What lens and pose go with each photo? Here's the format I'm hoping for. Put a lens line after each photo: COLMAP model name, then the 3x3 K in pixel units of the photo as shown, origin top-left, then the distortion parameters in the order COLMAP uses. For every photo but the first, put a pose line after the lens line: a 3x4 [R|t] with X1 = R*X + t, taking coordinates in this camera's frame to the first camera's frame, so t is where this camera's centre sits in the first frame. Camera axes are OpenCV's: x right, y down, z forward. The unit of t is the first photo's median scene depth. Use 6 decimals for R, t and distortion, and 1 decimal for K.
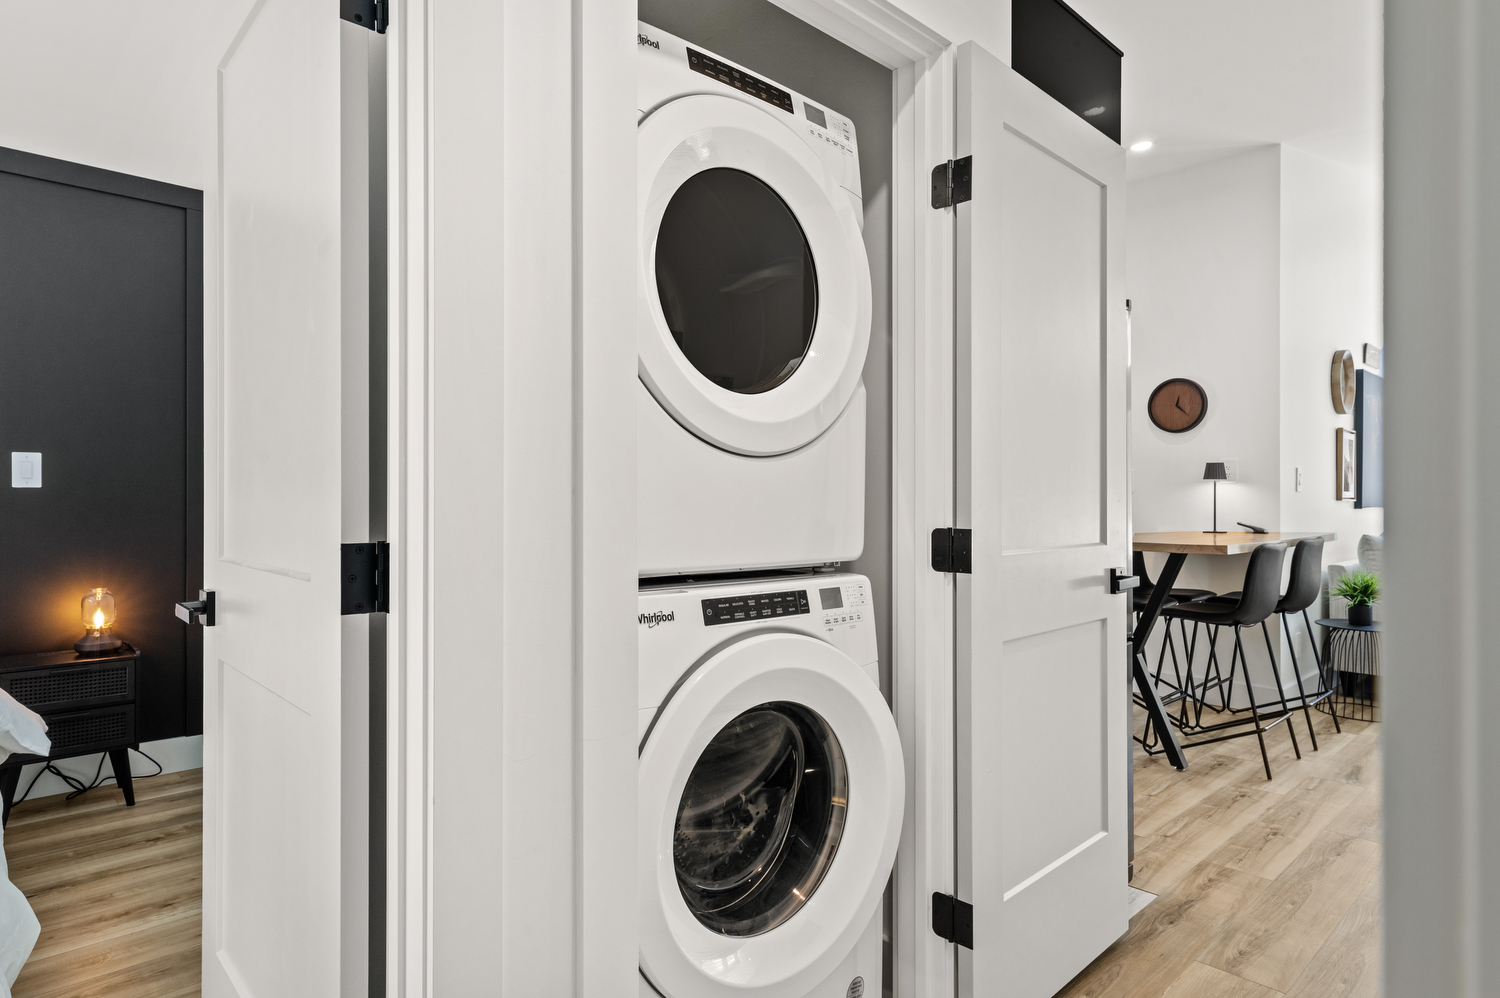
lens RADIAL K [[830.7, 0, 751.0], [0, 830.7, 498.1], [0, 0, 1]] dist [0.001176, 0.001508]
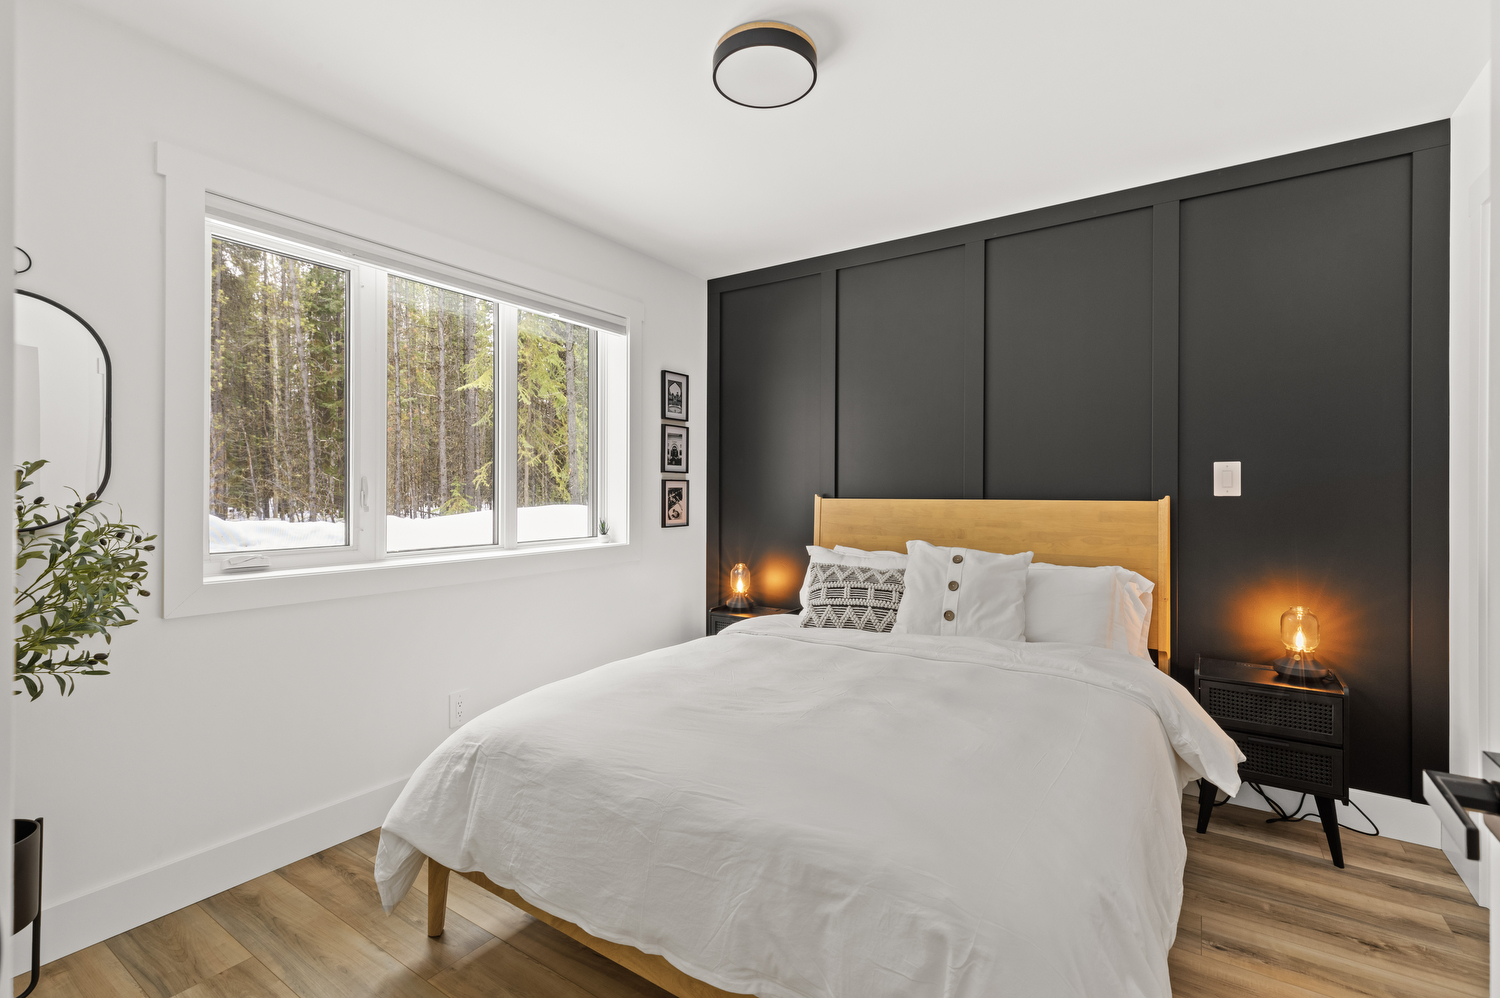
lens RADIAL K [[672.2, 0, 752.0], [0, 672.2, 500.3], [0, 0, 1]] dist [0.009957, 0.000204]
pose [[0.213081, -0.000316, -0.977034, -0.192093], [-0.003446, 0.999993, -0.001075, -0.004908], [0.977028, 0.003596, 0.213079, 0.261492]]
